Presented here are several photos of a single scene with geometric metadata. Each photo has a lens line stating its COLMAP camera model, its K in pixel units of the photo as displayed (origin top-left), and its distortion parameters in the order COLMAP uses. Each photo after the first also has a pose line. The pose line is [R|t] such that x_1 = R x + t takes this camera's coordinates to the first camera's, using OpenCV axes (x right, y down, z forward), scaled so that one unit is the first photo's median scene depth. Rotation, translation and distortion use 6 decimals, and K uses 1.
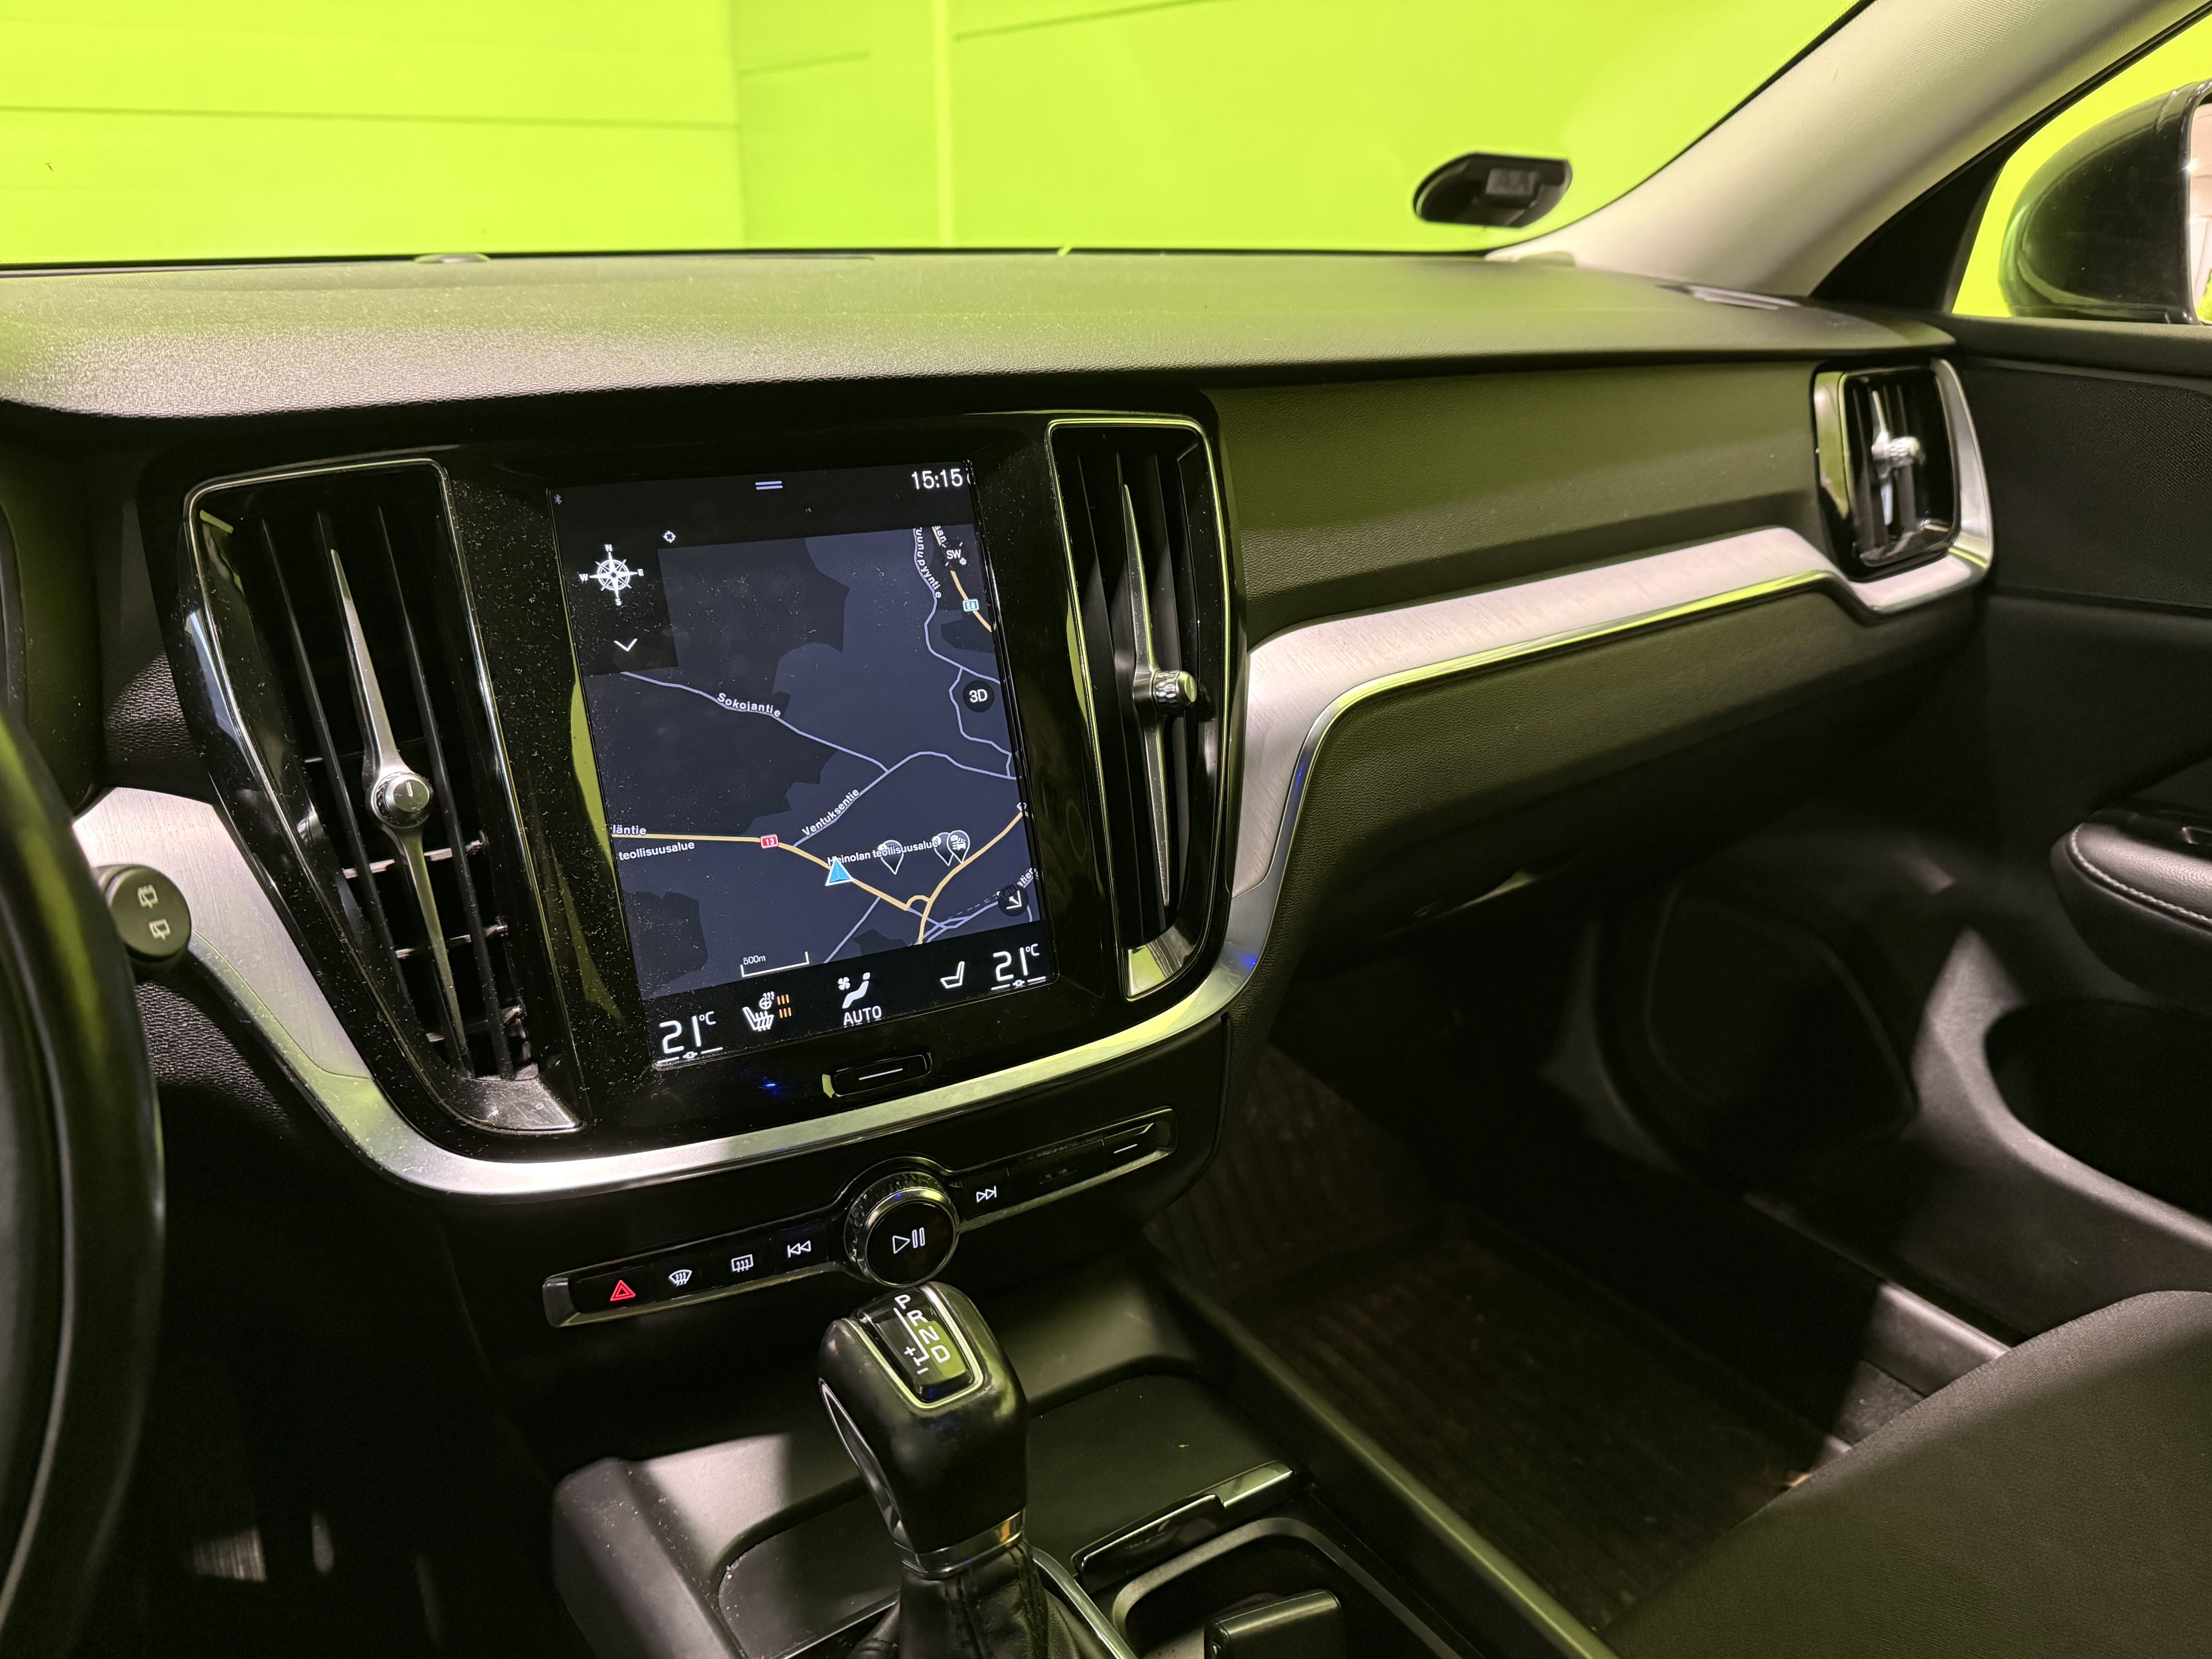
lens RADIAL K [[1648.0, 0, 1113.7], [0, 1648.0, 838.5], [0, 0, 1]] dist [0.198525, -0.477338]
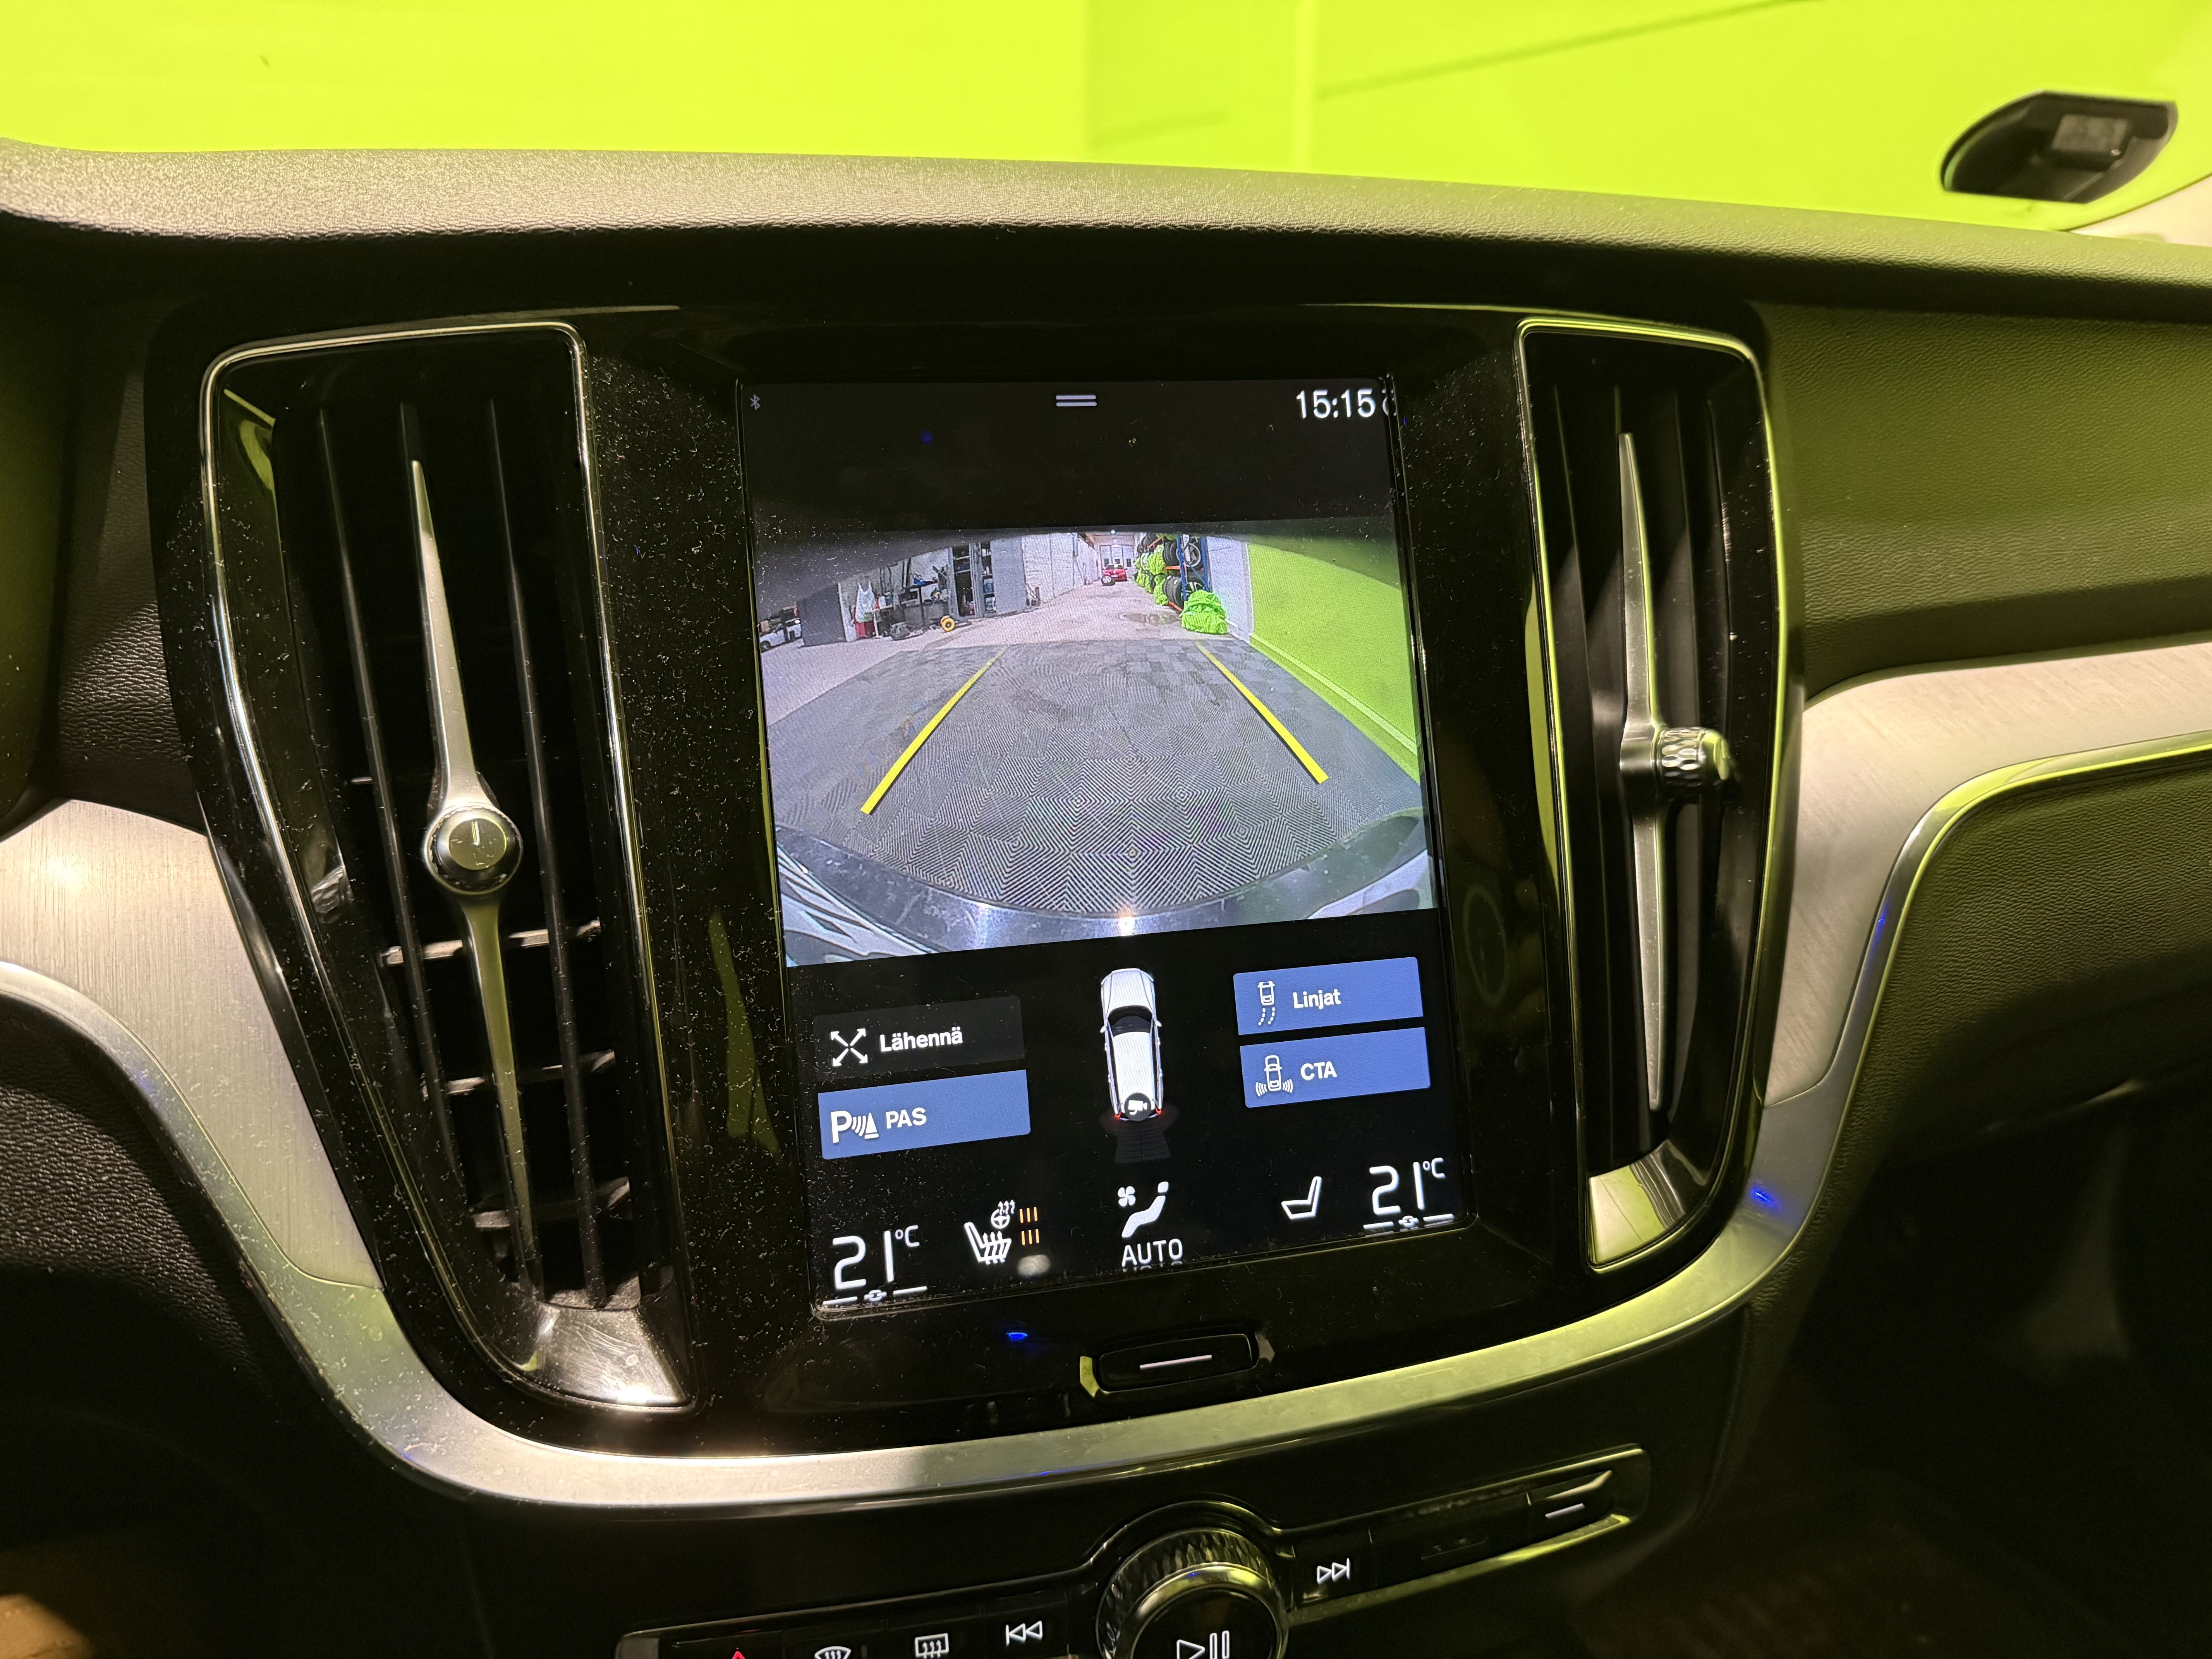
lens RADIAL K [[1648.0, 0, 1113.7], [0, 1648.0, 838.5], [0, 0, 1]] dist [0.198525, -0.477338]
pose [[0.982066, 0.069507, -0.175259, -0.067205], [-0.079167, 0.995670, -0.048731, -0.013925], [0.171113, 0.061731, 0.983316, 0.377153]]
